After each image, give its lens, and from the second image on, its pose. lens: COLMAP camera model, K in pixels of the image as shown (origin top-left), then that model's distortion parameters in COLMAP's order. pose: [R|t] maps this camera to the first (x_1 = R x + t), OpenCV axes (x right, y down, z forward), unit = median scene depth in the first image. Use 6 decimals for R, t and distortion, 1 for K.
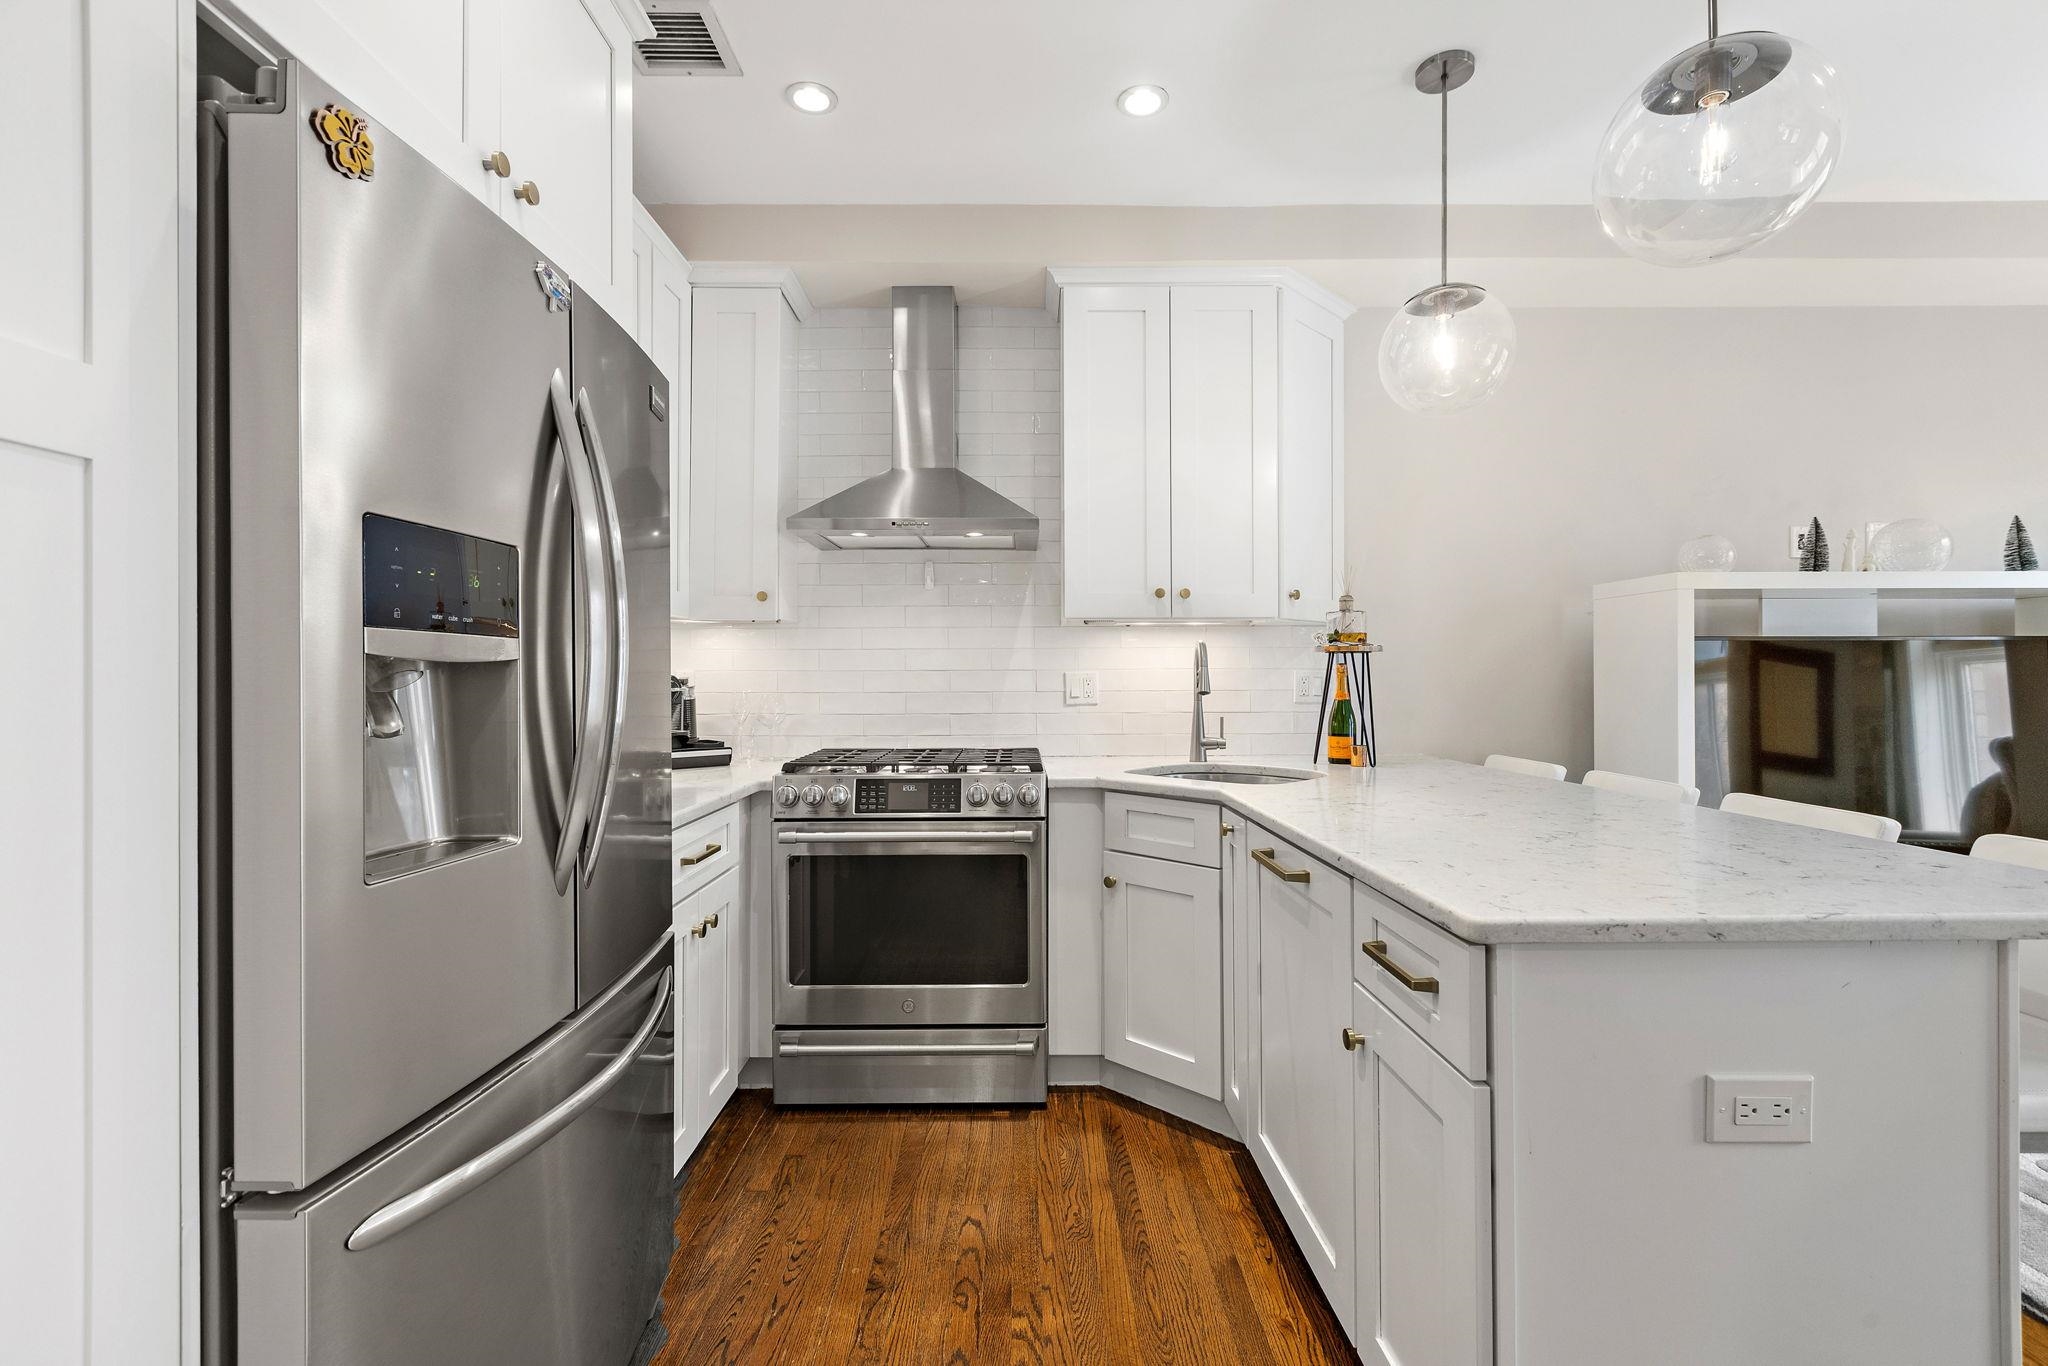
lens RADIAL K [[913.0, 0, 1025.6], [0, 913.0, 674.4], [0, 0, 1]] dist [0.003245, -0.000206]
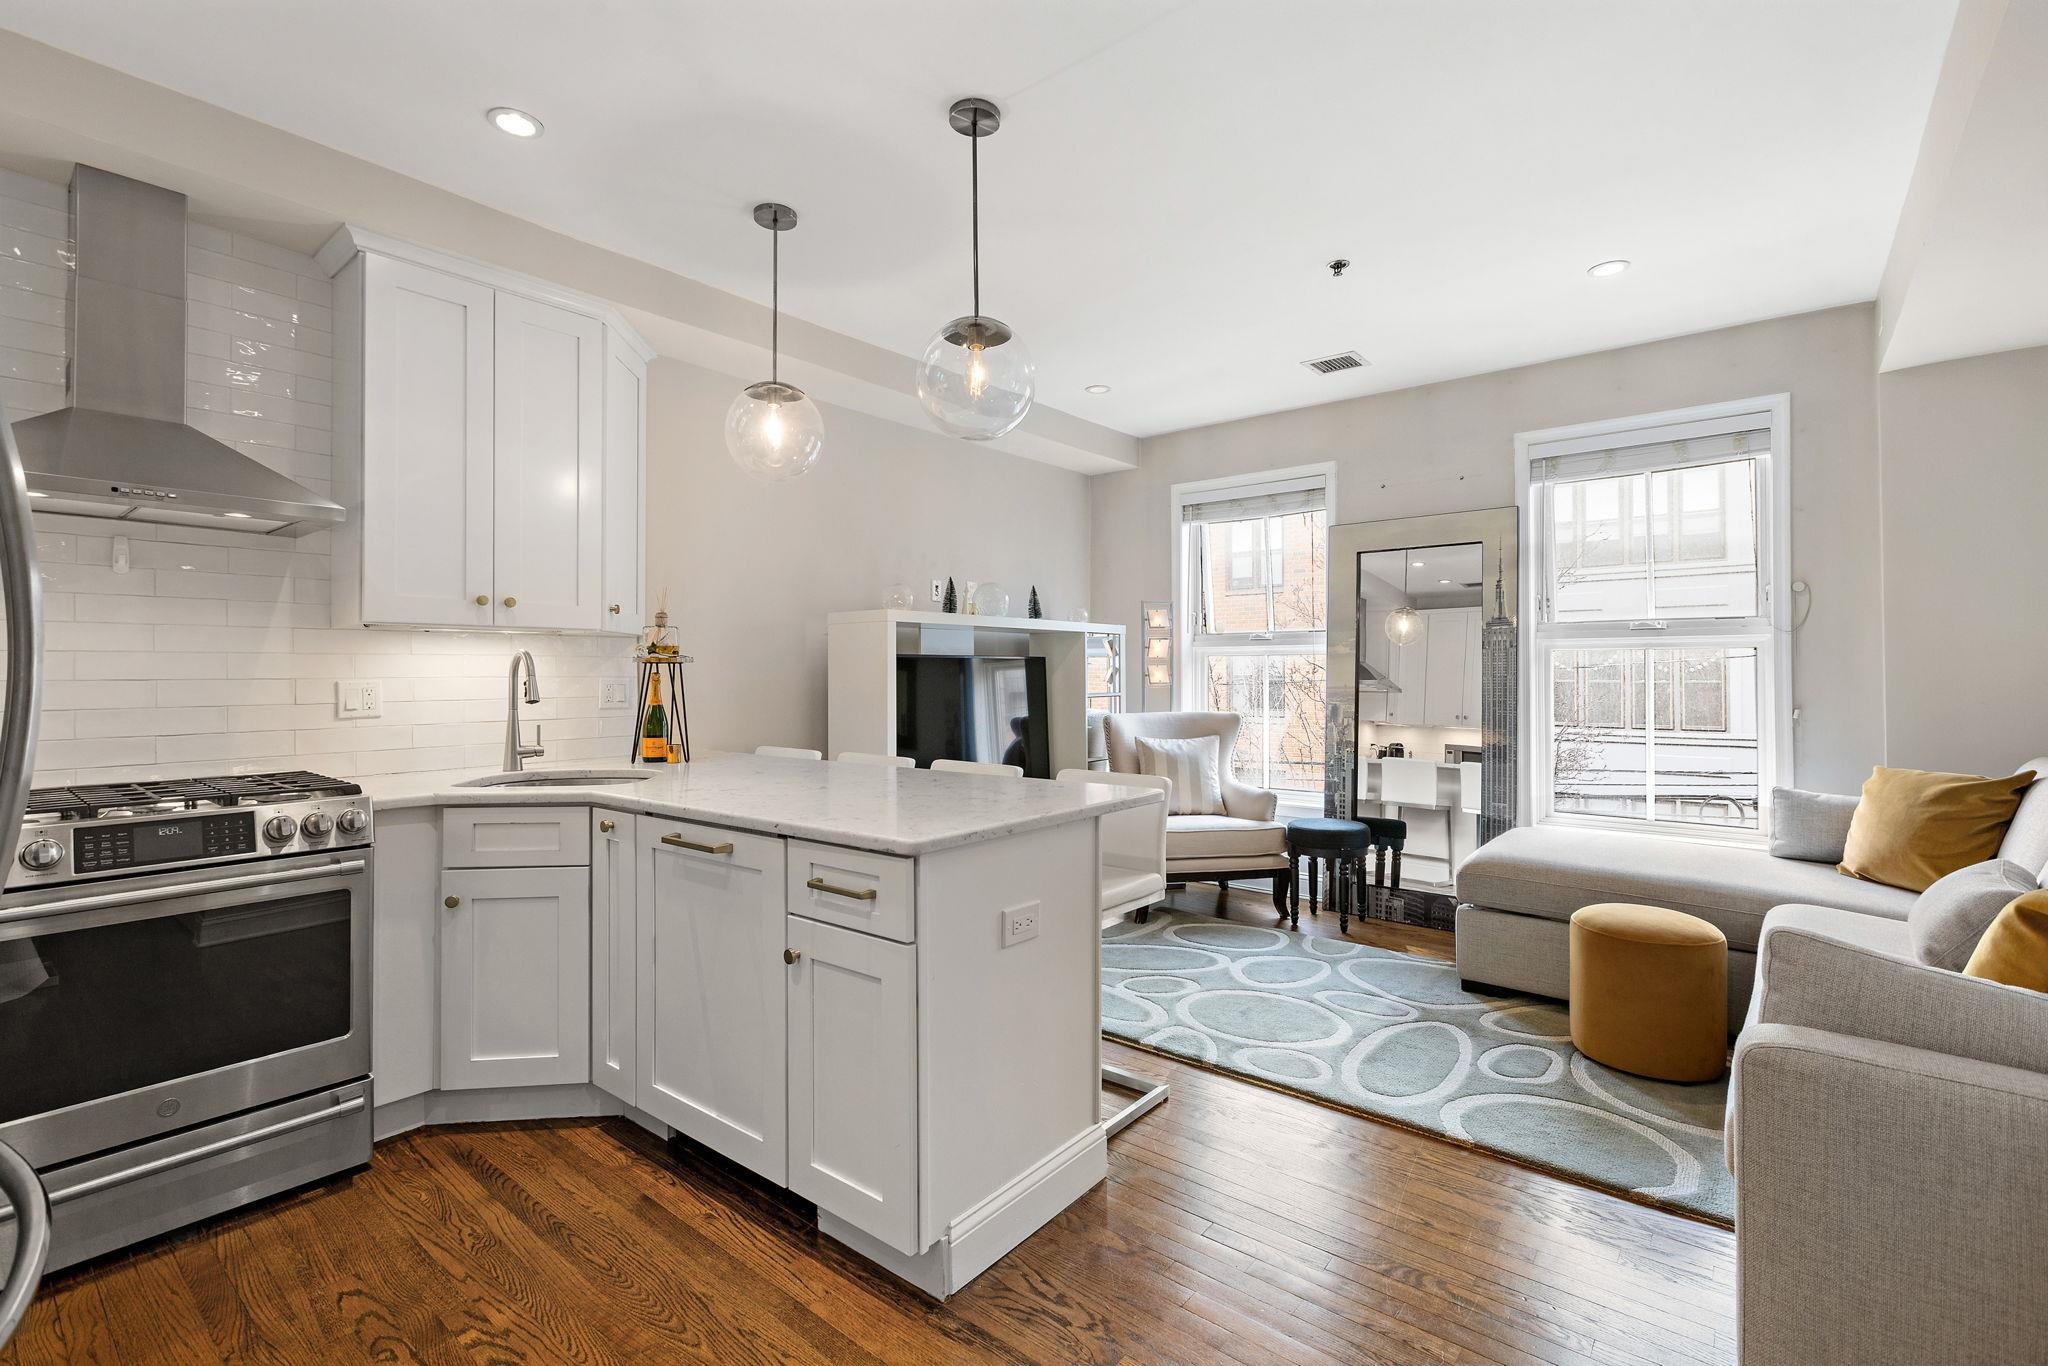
lens RADIAL K [[913.0, 0, 1026.5], [0, 913.0, 661.6], [0, 0, 1]] dist [0.003245, -0.000206]
pose [[0.638924, 0.010526, 0.769198, -0.267241], [-0.000106, 0.999908, -0.013595, -0.012041], [-0.769270, 0.008605, 0.638866, -0.081185]]
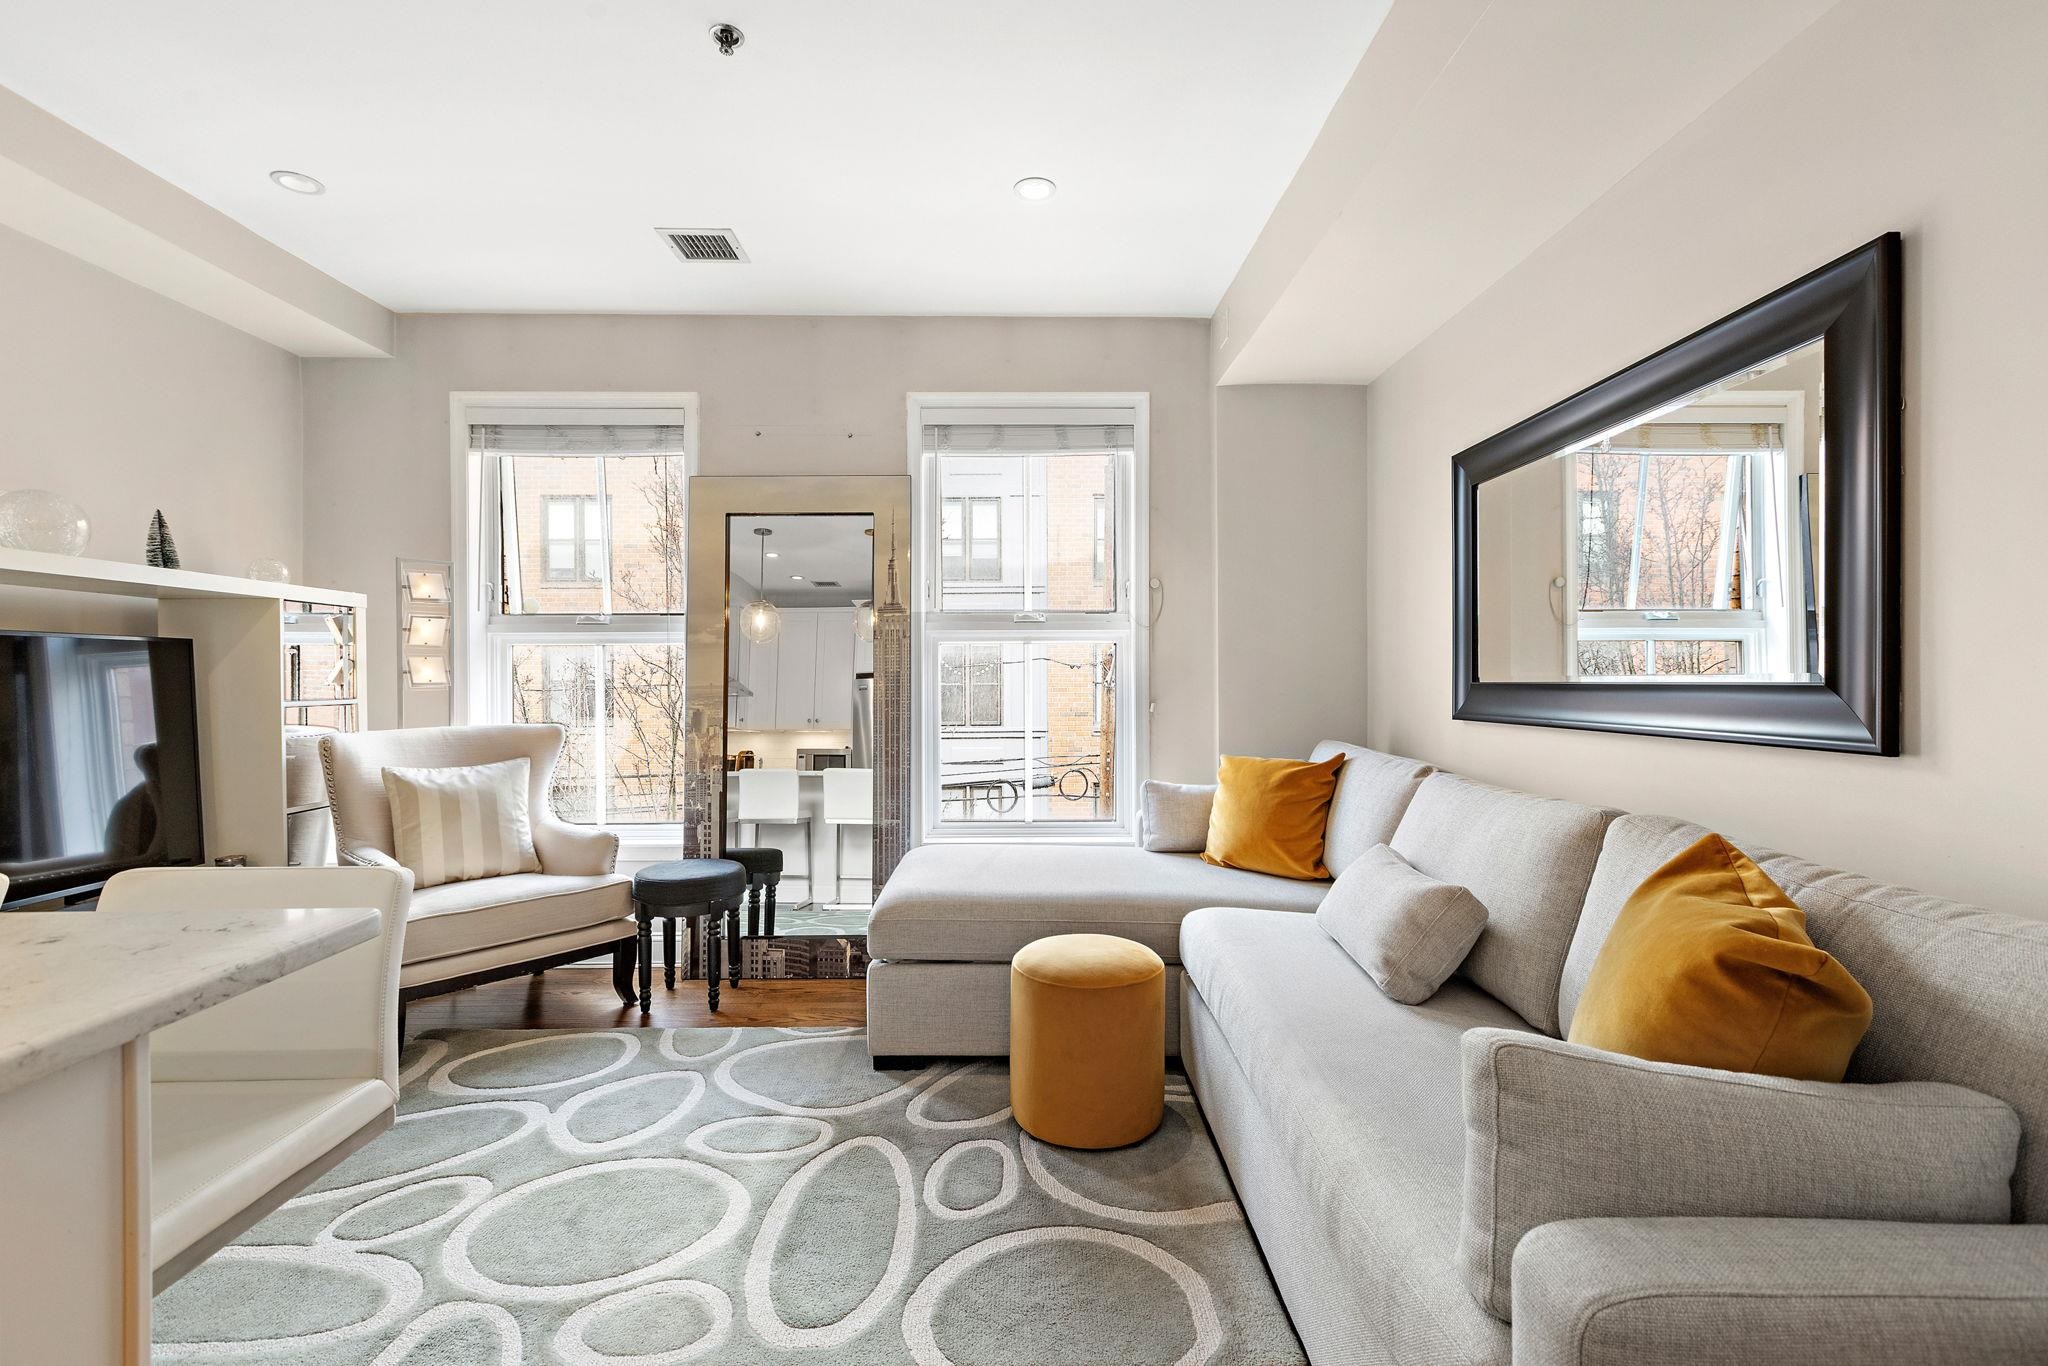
lens RADIAL K [[913.0, 0, 1020.8], [0, 913.0, 683.6], [0, 0, 1]] dist [0.003245, -0.000206]
pose [[-0.005065, -0.004758, 0.999976, 0.155786], [0.002809, 0.999985, 0.004772, 0.005052], [-0.999983, 0.002833, -0.005052, 0.136601]]
